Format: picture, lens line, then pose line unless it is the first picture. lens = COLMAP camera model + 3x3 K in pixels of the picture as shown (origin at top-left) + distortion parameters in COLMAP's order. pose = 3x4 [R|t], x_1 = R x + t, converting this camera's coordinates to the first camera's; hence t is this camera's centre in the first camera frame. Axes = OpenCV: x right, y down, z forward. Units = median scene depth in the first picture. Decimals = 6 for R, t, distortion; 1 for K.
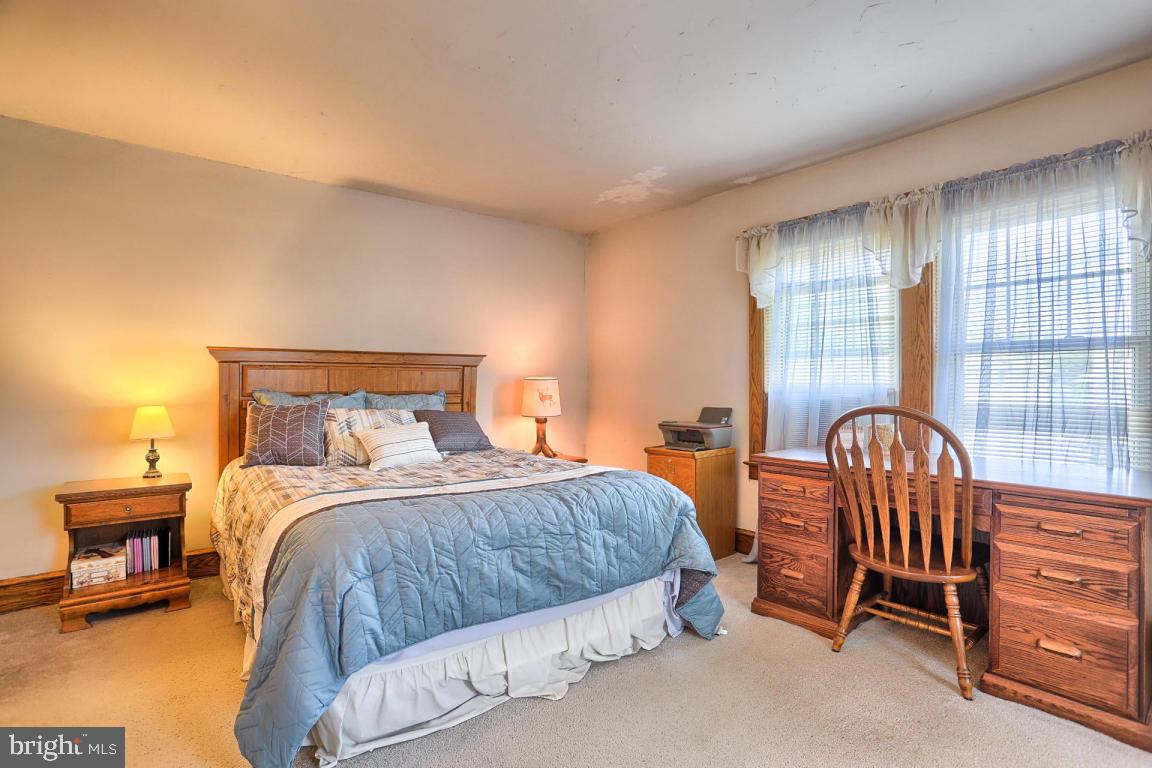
lens RADIAL K [[571.1, 0, 587.7], [0, 571.1, 384.8], [0, 0, 1]] dist [-0.060090, 0.024248]
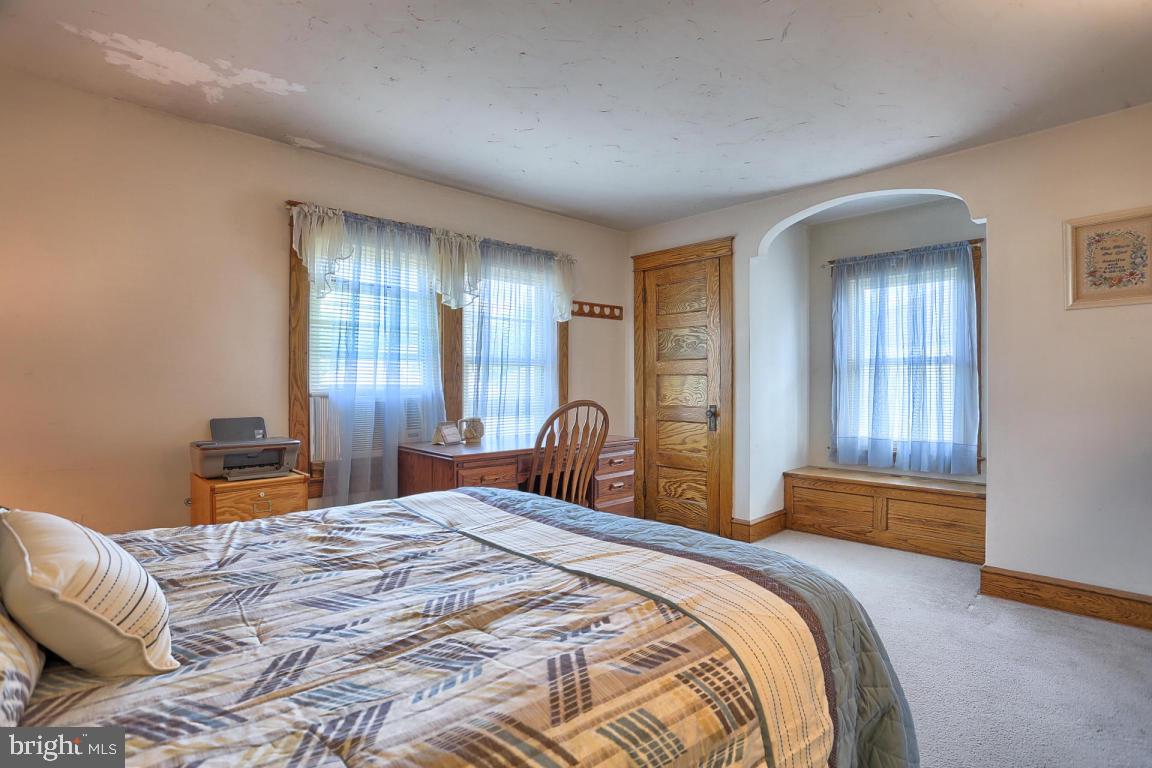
lens RADIAL K [[571.1, 0, 587.7], [0, 571.1, 384.8], [0, 0, 1]] dist [-0.060090, 0.024248]
pose [[-0.089562, -0.002542, 0.995978, -0.642059], [0.000721, 0.999996, 0.002617, -0.006154], [-0.995981, 0.000953, -0.089560, 0.726359]]
